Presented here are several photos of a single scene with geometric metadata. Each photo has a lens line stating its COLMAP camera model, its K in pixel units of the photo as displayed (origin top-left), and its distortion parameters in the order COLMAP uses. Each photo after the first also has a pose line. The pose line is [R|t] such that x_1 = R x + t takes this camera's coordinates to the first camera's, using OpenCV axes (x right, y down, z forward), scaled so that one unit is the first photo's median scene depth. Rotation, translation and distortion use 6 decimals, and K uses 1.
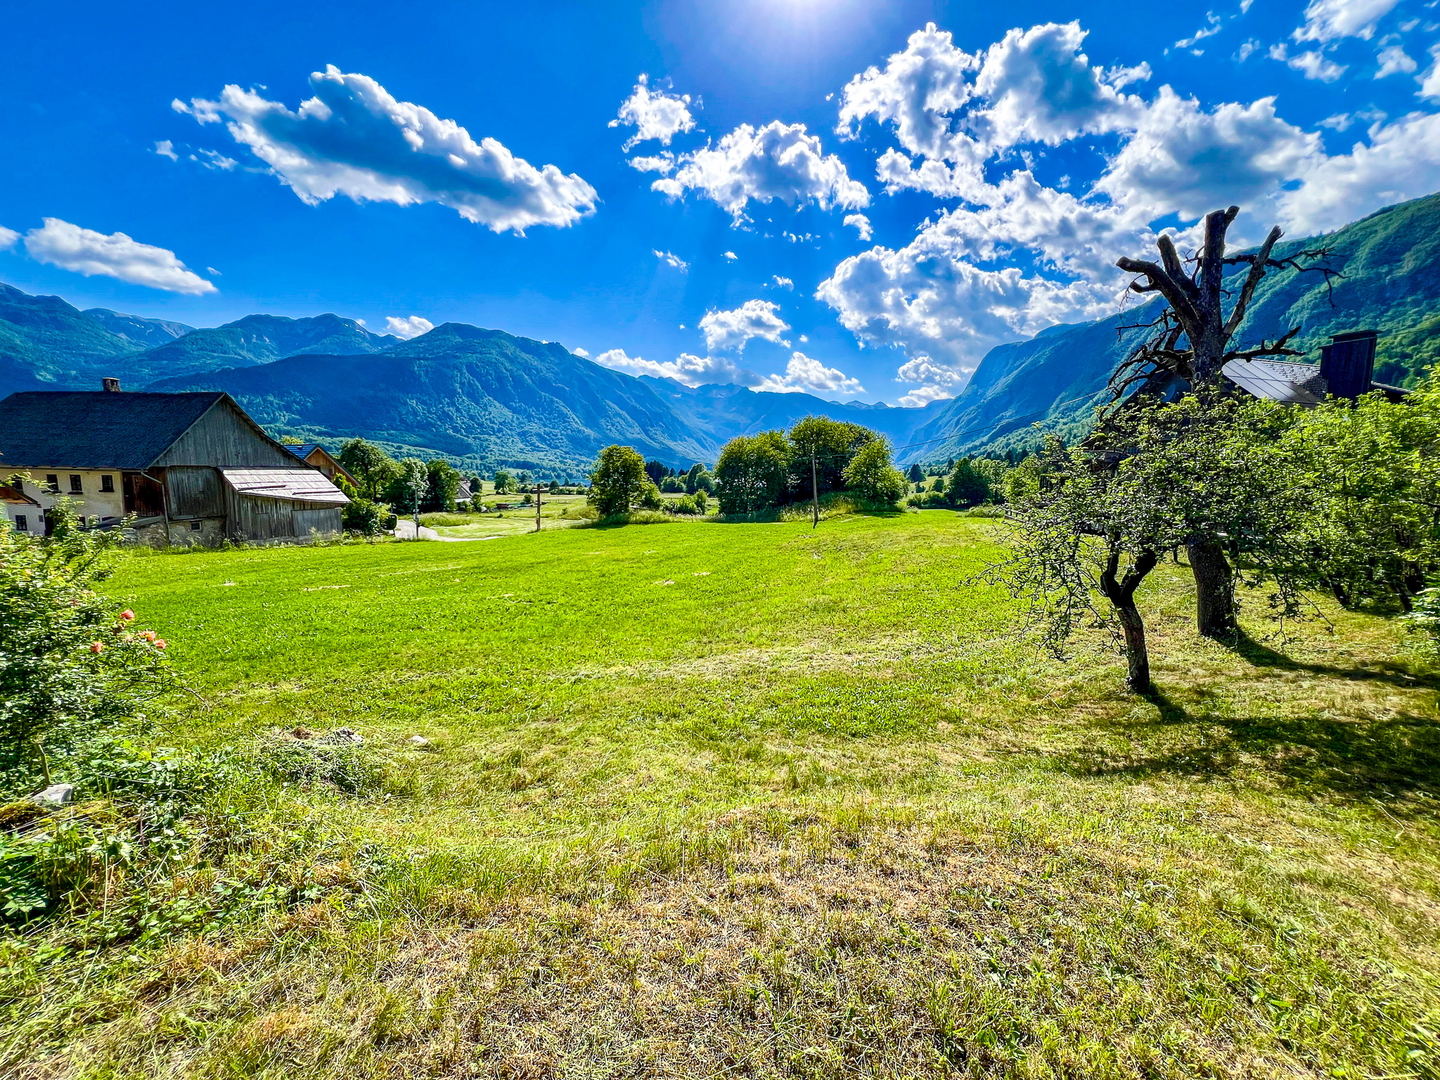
lens RADIAL K [[577.2, 0, 723.2], [0, 577.2, 537.6], [0, 0, 1]] dist [-0.002244, 0.000206]
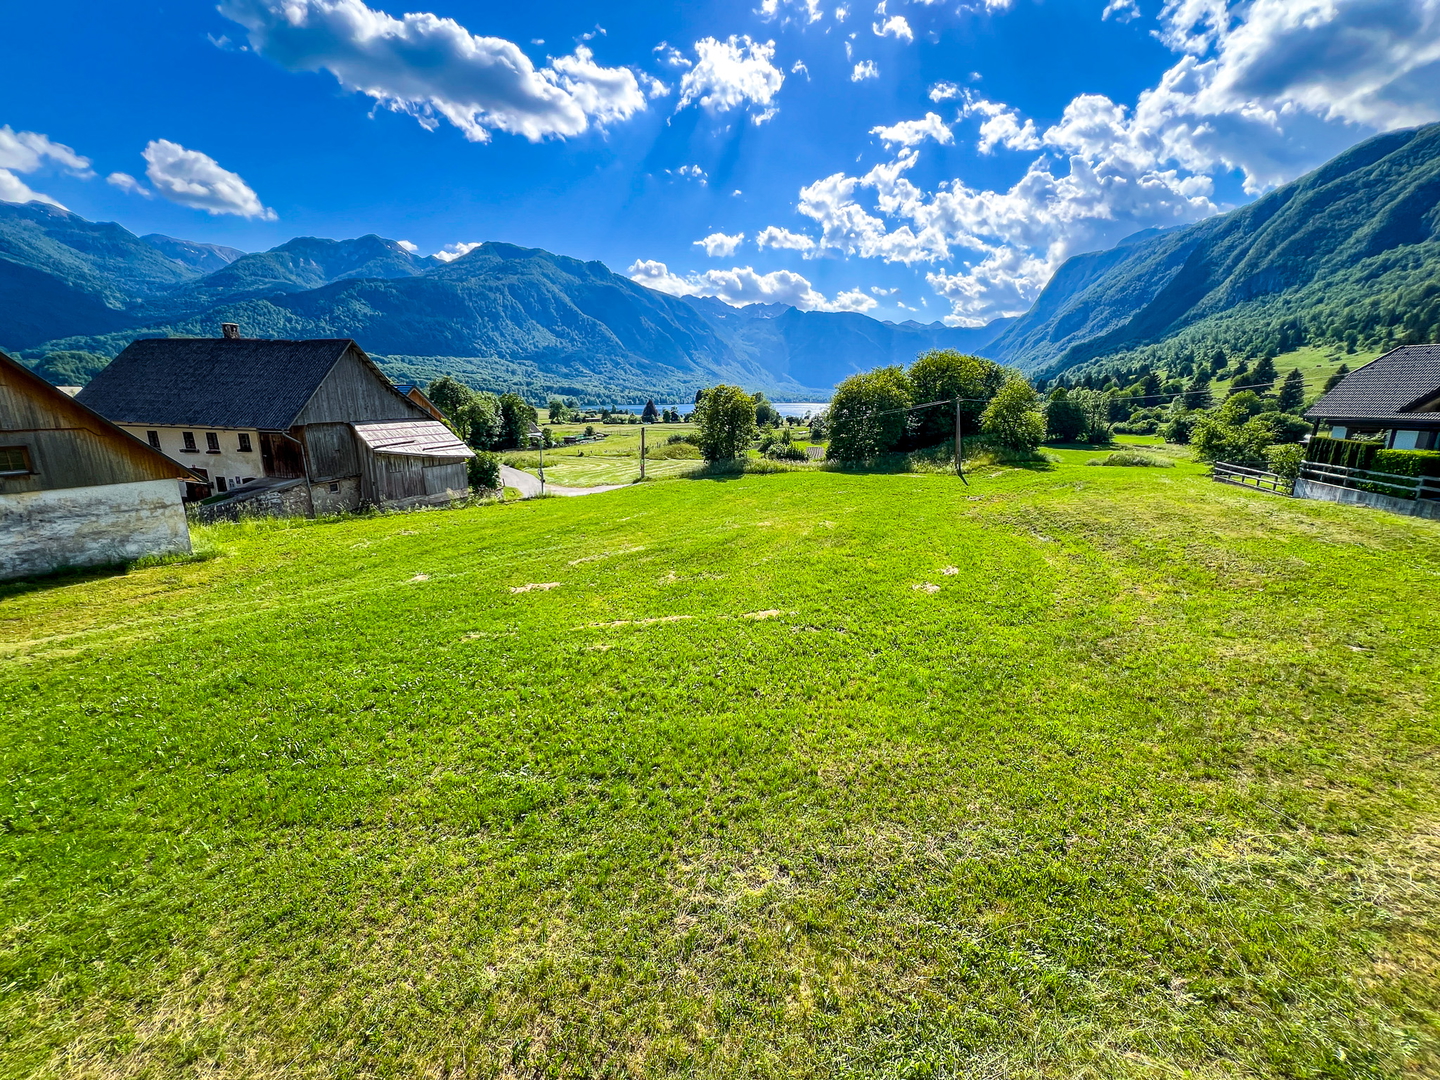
lens RADIAL K [[579.9, 0, 722.5], [0, 579.9, 536.4], [0, 0, 1]] dist [-0.003358, 0.000745]
pose [[0.997142, 0.016762, -0.073673, -0.126333], [-0.007691, 0.992535, 0.121716, -0.035628], [0.075163, -0.120802, 0.989827, 0.061788]]
